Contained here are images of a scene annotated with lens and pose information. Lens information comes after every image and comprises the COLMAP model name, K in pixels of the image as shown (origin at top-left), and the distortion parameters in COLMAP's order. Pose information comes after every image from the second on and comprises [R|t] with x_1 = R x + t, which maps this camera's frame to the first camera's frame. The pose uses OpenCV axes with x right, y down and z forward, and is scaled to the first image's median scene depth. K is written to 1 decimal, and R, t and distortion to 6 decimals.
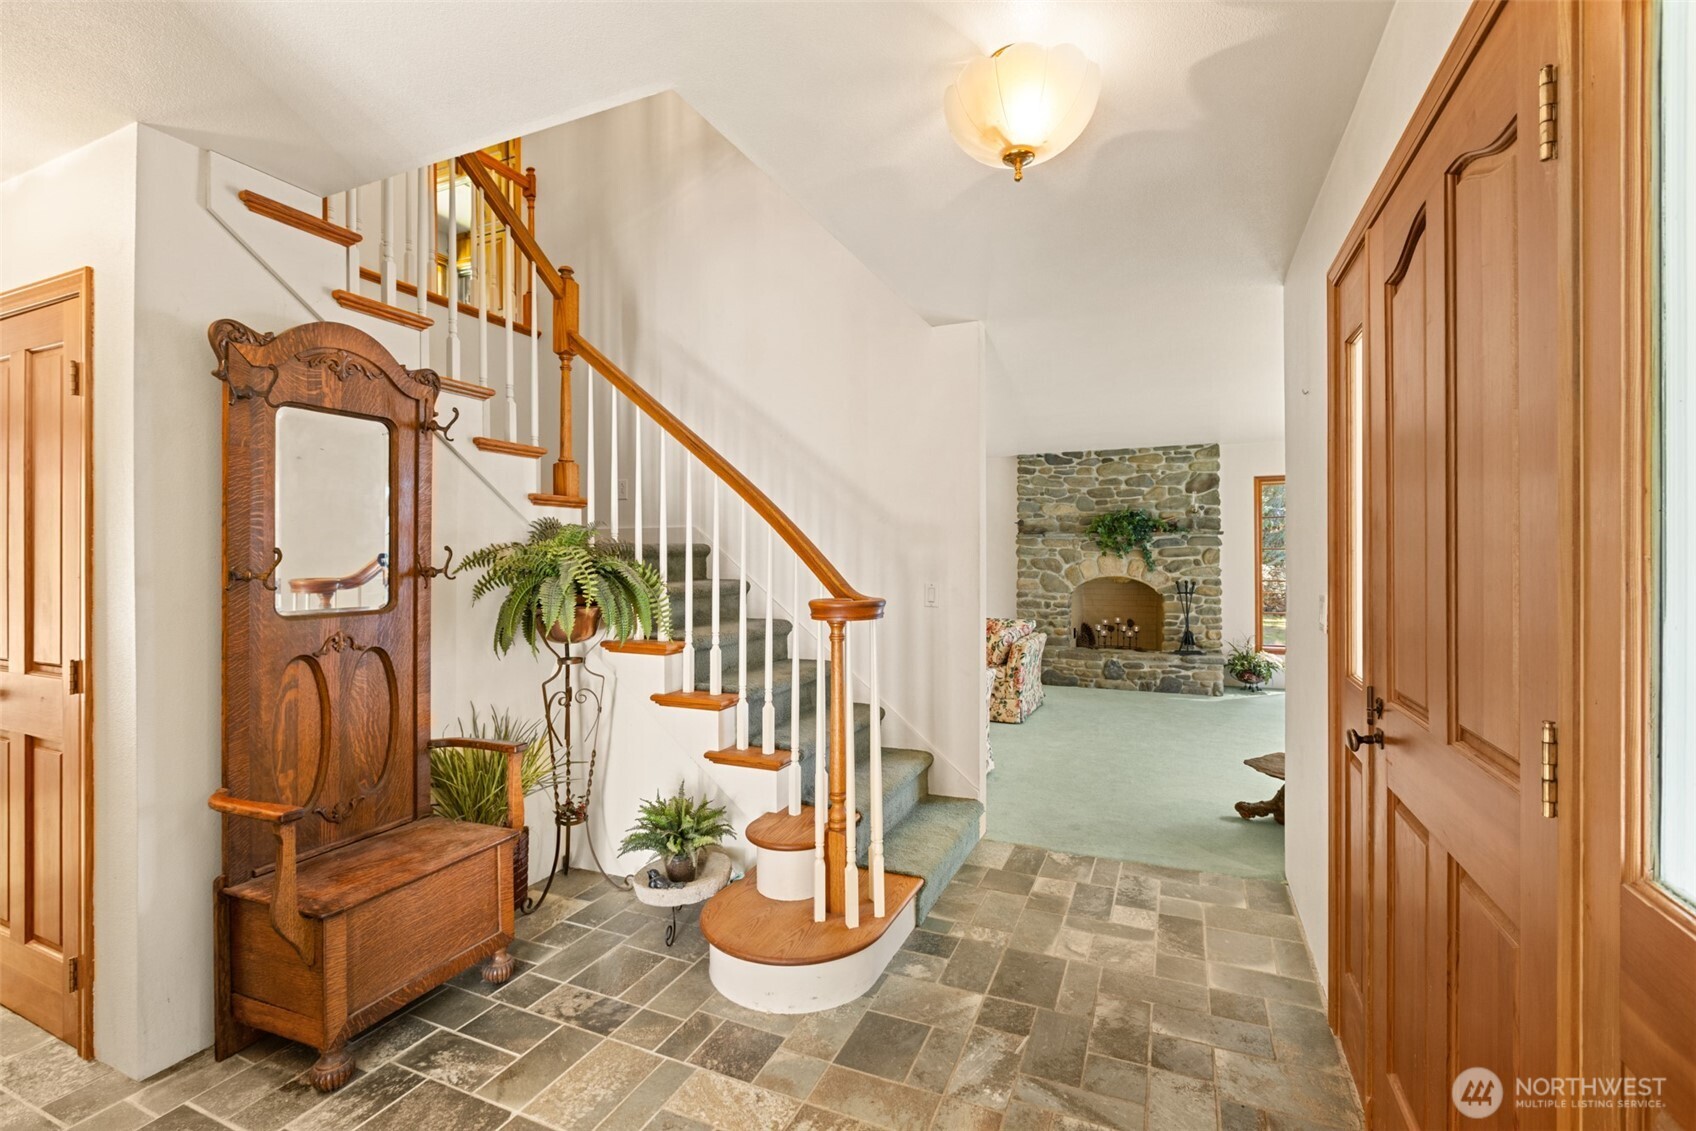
lens RADIAL K [[763.6, 0, 847.0], [0, 763.6, 559.1], [0, 0, 1]] dist [-0.003278, -0.000623]
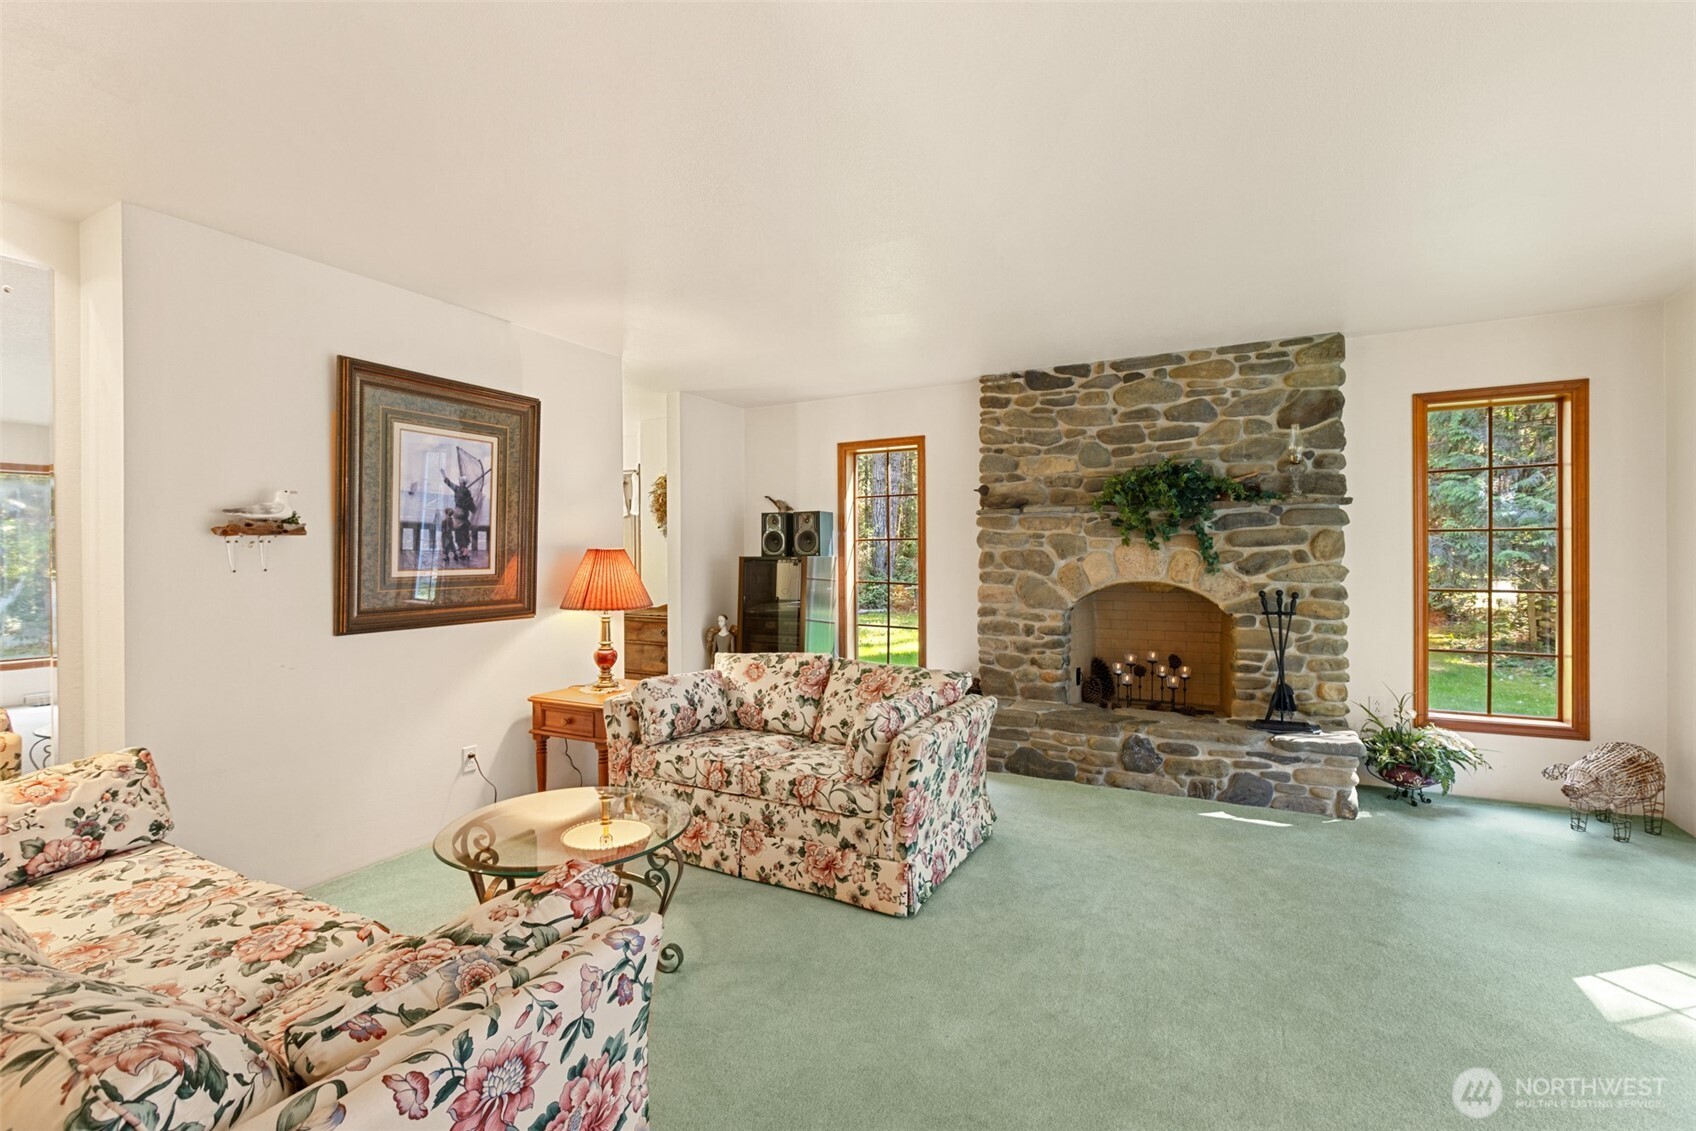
lens RADIAL K [[763.6, 0, 843.9], [0, 763.6, 566.7], [0, 0, 1]] dist [-0.003278, -0.000623]
pose [[0.997620, -0.001244, -0.068938, 0.170948], [0.002074, 0.999926, 0.011962, 0.004648], [0.068918, -0.012077, 0.997549, 0.431519]]
